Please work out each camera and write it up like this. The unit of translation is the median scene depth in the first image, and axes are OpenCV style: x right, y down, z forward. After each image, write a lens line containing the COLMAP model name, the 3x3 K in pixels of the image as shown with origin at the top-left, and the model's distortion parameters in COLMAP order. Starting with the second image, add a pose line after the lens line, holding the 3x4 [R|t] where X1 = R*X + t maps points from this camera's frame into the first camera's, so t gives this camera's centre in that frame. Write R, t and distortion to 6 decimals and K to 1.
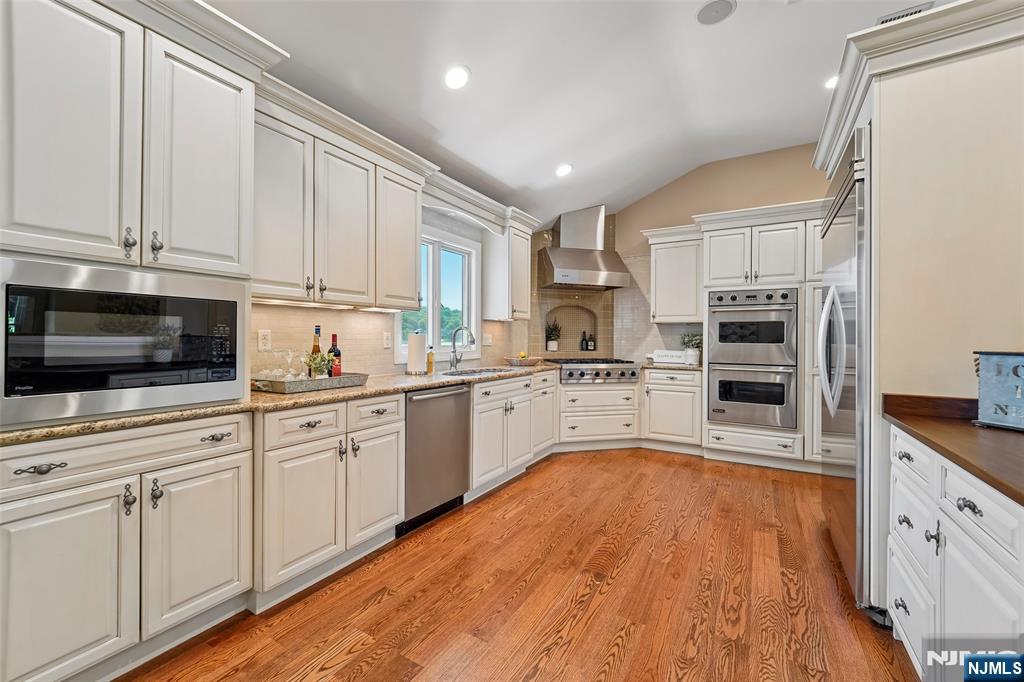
lens RADIAL K [[416.9, 0, 514.9], [0, 416.9, 337.0], [0, 0, 1]] dist [0.000754, -0.000036]
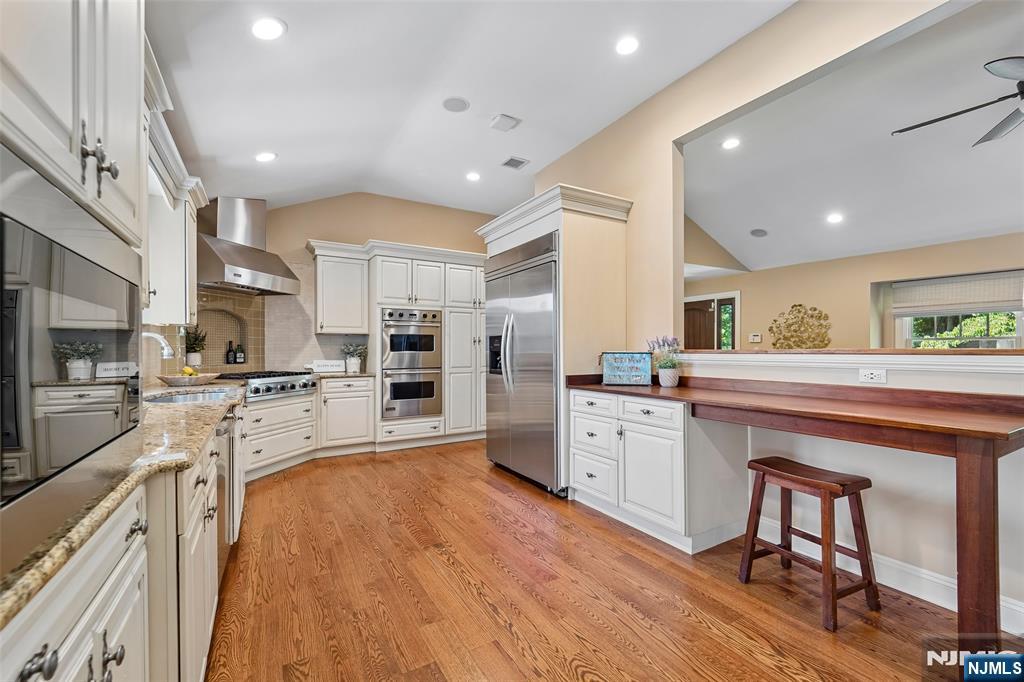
lens RADIAL K [[421.0, 0, 511.4], [0, 421.0, 347.7], [0, 0, 1]] dist [0.000173, -0.000088]
pose [[0.482091, -0.005476, 0.876104, -0.413079], [0.005253, 0.999981, 0.003360, 0.000547], [-0.876105, 0.002983, 0.482110, 0.125512]]
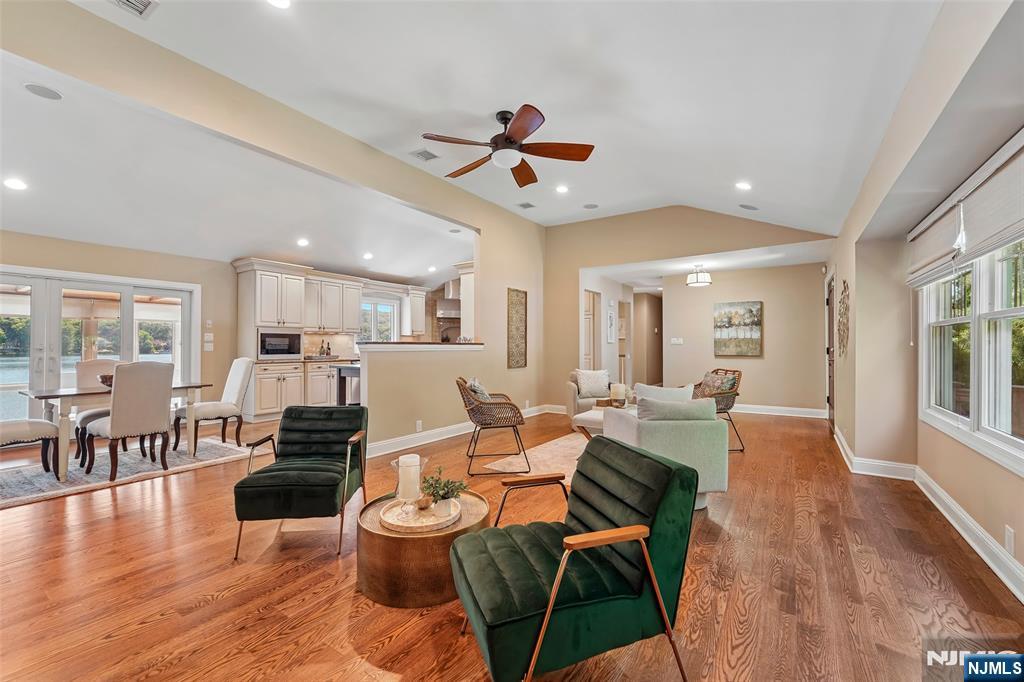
lens RADIAL K [[413.3, 0, 512.0], [0, 413.3, 341.0], [0, 0, 1]] dist [0.000292, 0.000002]
pose [[0.998176, -0.007923, -0.059851, 0.705837], [0.007506, 0.999946, -0.007189, 0.010047], [0.059905, 0.006727, 0.998181, -1.257256]]
